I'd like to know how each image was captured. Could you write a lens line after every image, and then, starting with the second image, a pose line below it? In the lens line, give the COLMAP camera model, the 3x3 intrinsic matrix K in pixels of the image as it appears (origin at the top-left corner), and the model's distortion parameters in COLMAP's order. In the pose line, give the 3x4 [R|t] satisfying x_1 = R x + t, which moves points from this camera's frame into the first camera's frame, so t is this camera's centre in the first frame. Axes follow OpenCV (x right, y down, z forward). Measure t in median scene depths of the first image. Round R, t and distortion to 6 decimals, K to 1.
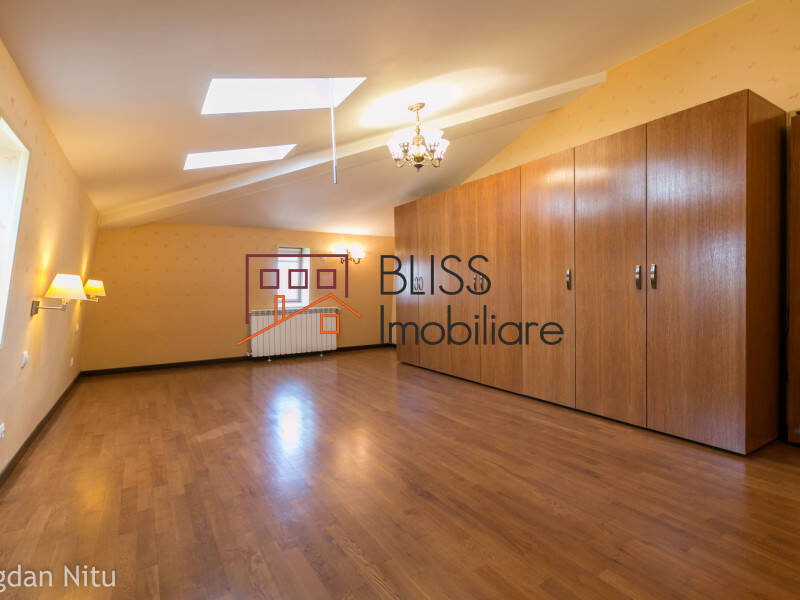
lens RADIAL K [[411.6, 0, 398.4], [0, 411.6, 296.3], [0, 0, 1]] dist [-0.000129, 0.001148]
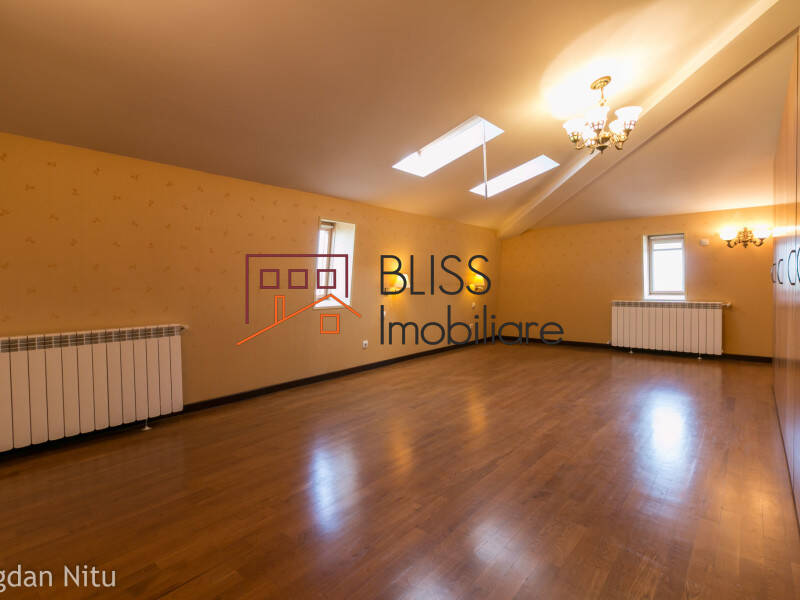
lens RADIAL K [[411.6, 0, 398.4], [0, 411.6, 296.3], [0, 0, 1]] dist [-0.000129, 0.001148]
pose [[0.303109, 0.039998, -0.952116, 0.467491], [-0.012206, 0.999200, 0.038090, -0.009976], [0.952878, 0.000076, 0.303354, 0.170425]]
